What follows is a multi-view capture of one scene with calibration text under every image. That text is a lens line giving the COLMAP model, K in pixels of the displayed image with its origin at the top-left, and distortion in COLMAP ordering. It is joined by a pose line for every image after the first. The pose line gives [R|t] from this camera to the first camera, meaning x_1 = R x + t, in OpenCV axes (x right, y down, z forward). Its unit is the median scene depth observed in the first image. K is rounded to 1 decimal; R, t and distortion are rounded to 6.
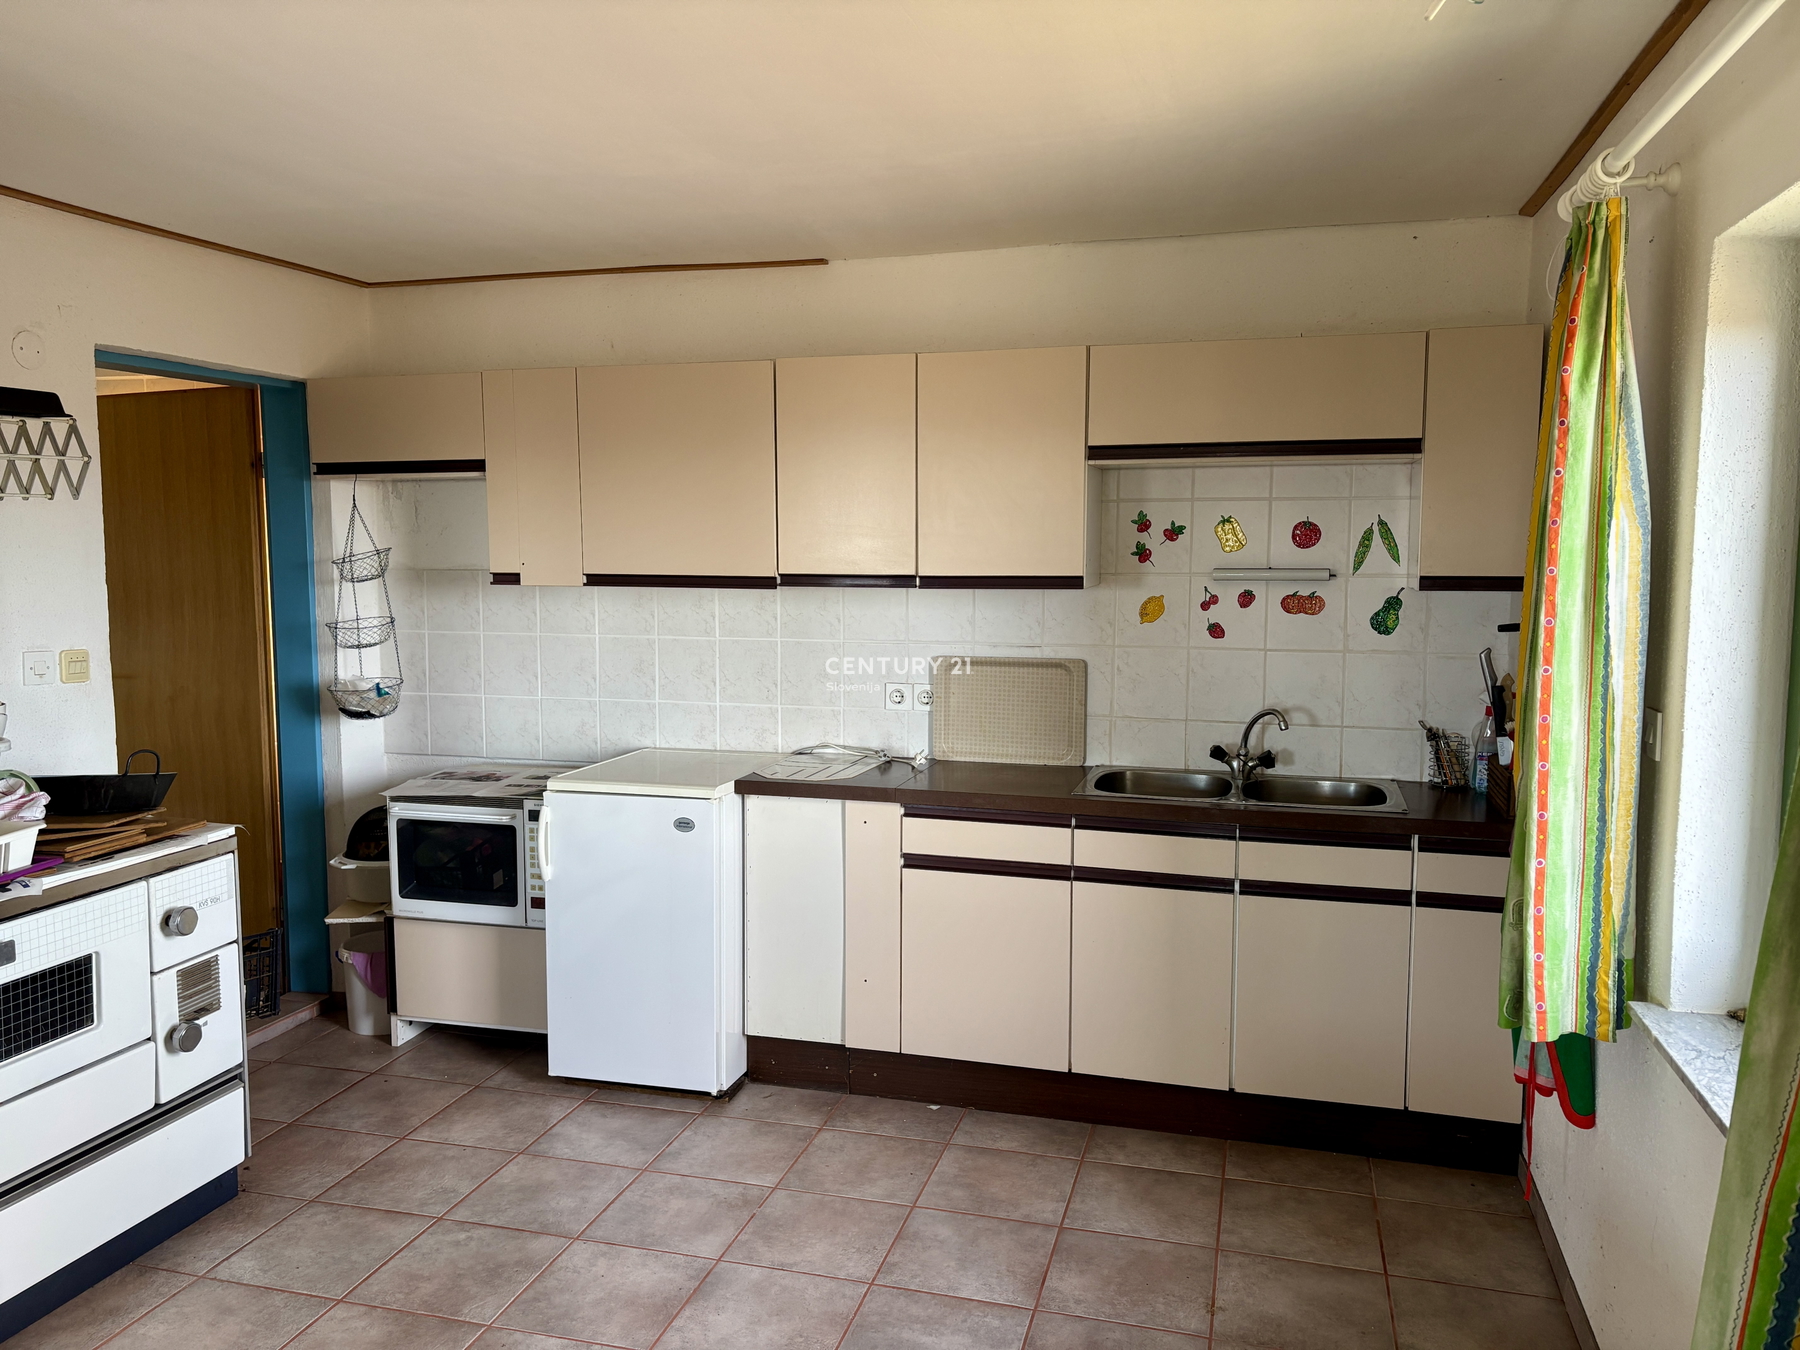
lens RADIAL K [[1328.6, 0, 895.6], [0, 1328.6, 676.4], [0, 0, 1]] dist [0.066748, -0.001955]
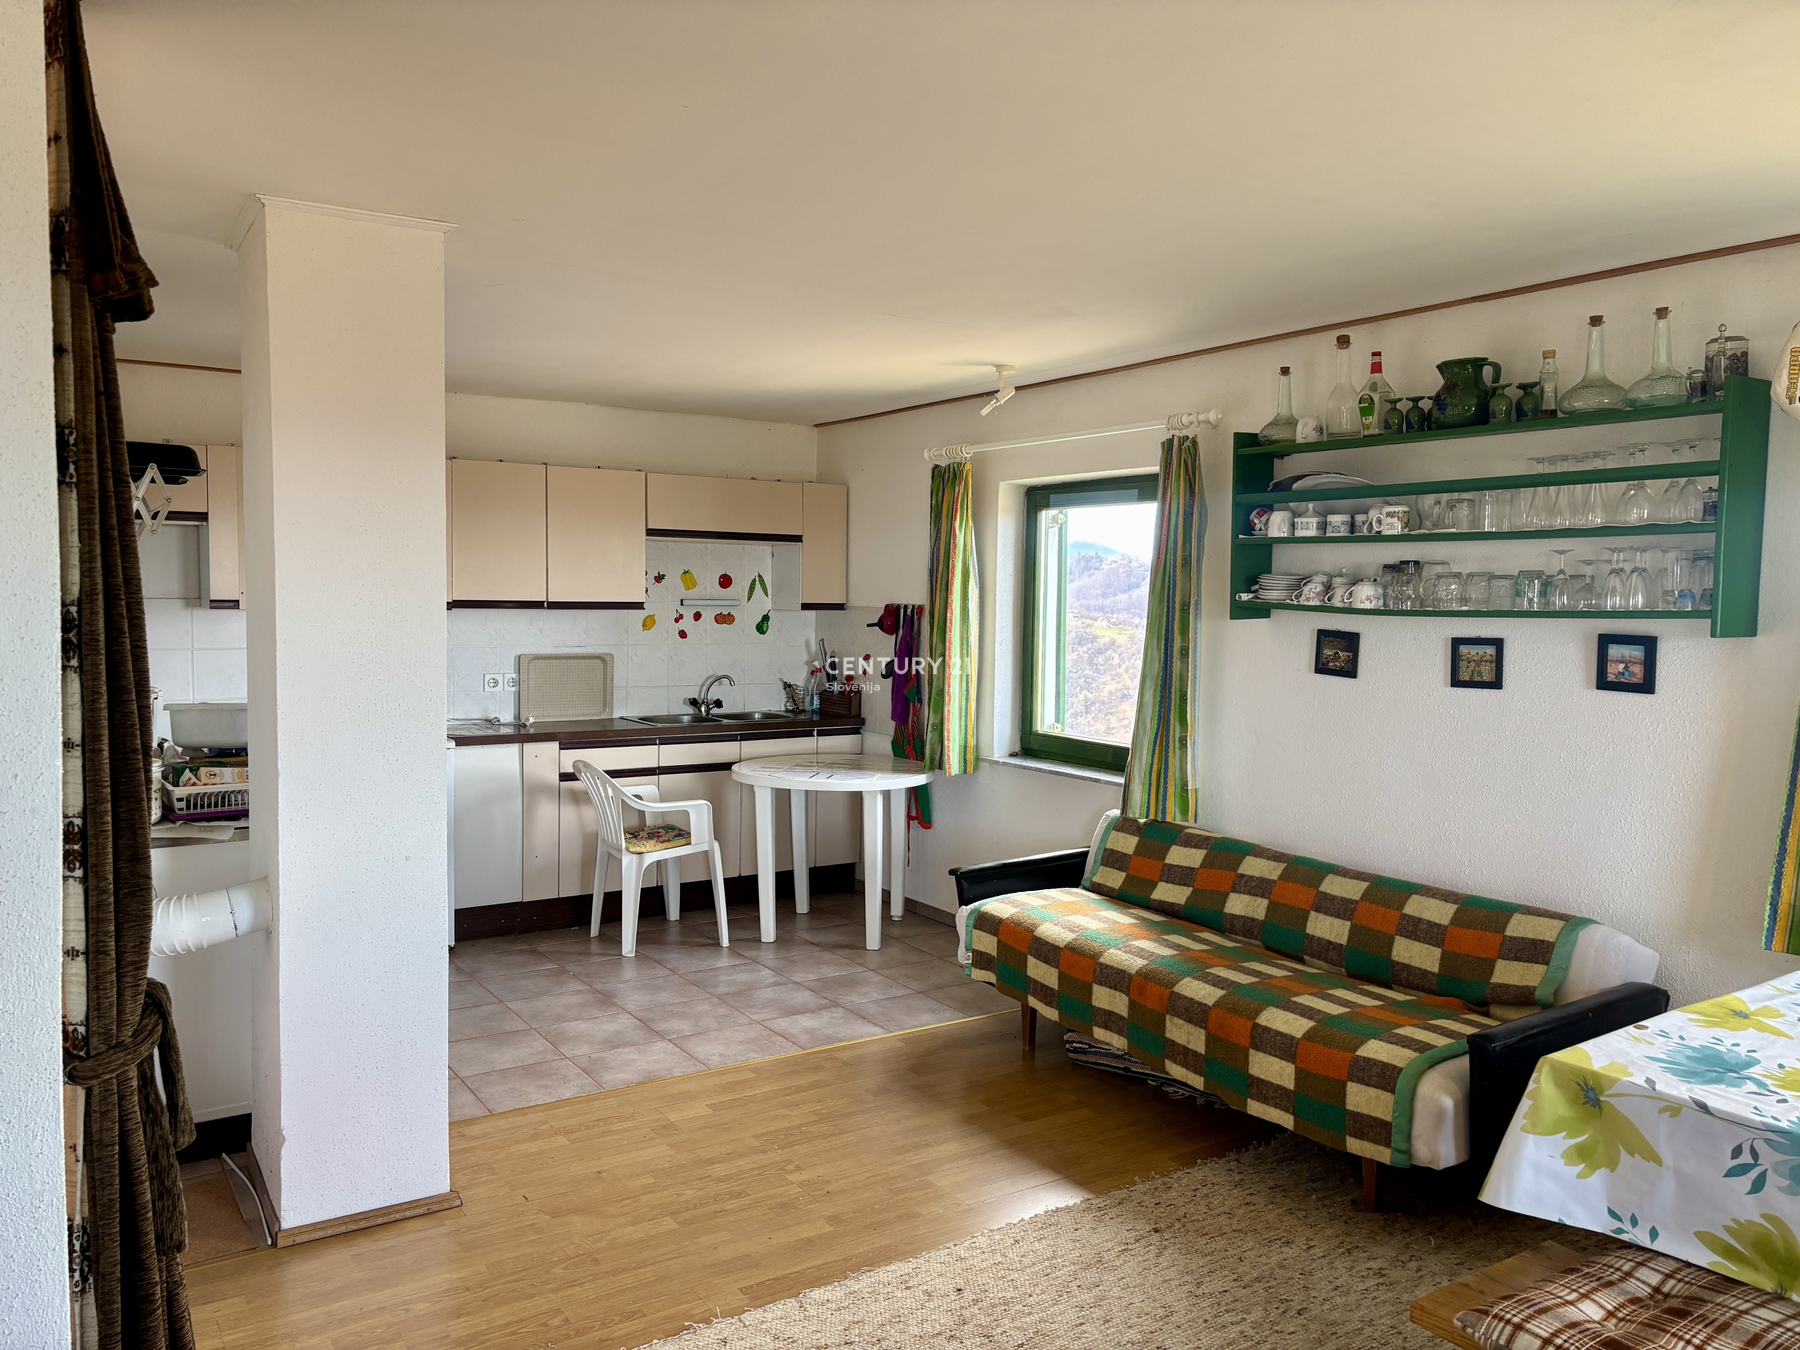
lens RADIAL K [[1328.6, 0, 898.6], [0, 1328.6, 672.6], [0, 0, 1]] dist [0.066748, -0.001955]
pose [[0.656113, -0.035885, 0.753809, -0.915665], [0.062637, 0.998012, -0.007008, 0.047162], [-0.752059, 0.051814, 0.657056, -0.371630]]
